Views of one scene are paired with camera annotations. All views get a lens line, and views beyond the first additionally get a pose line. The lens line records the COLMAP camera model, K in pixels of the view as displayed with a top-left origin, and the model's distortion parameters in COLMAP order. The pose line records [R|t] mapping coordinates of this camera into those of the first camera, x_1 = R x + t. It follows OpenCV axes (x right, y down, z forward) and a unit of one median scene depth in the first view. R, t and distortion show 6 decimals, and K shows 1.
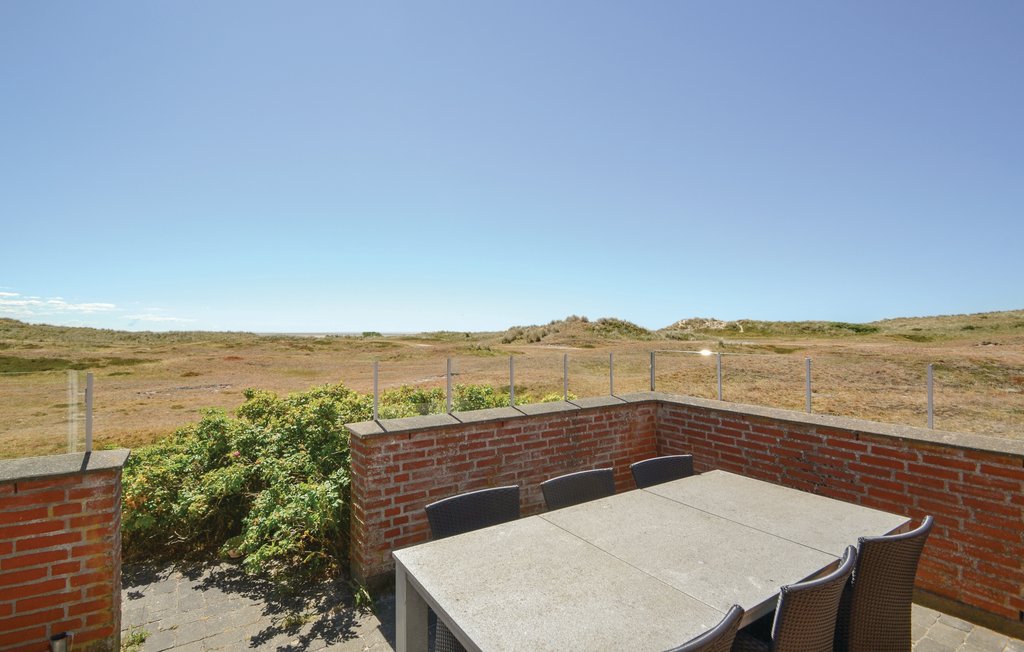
lens RADIAL K [[460.2, 0, 486.6], [0, 460.2, 323.4], [0, 0, 1]] dist [0.016064, -0.018046]
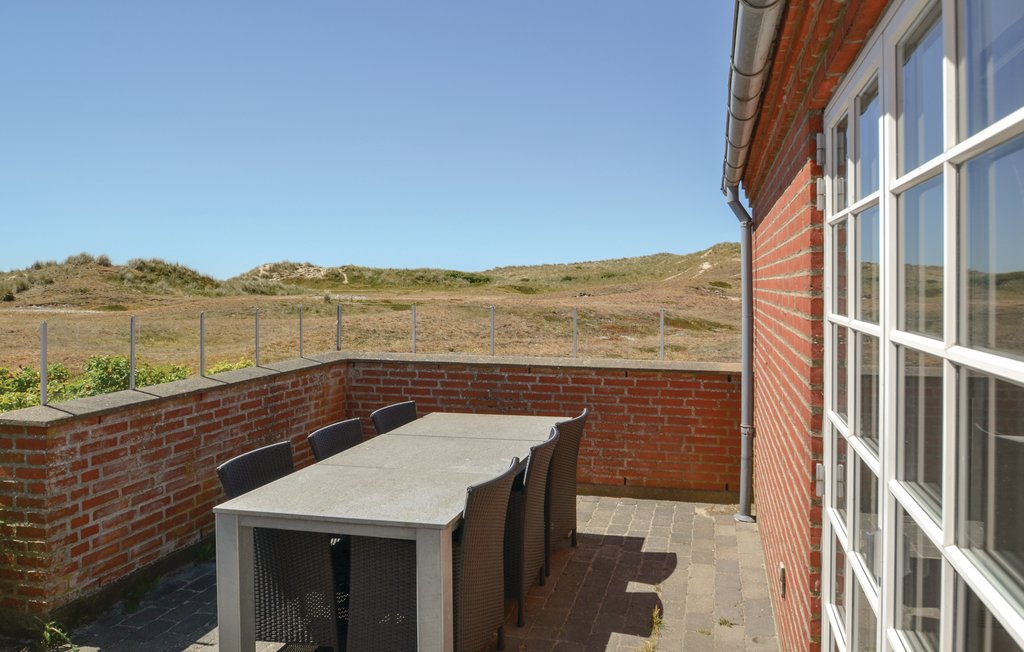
lens RADIAL K [[908.1, 0, 512.0], [0, 908.1, 326.0], [0, 0, 1]] dist [-0.065928, -0.002410]
pose [[0.708905, -0.032016, 0.704577, -0.650827], [-0.014281, 0.998113, 0.059723, -0.004972], [-0.705159, -0.052400, 0.707110, -0.458058]]
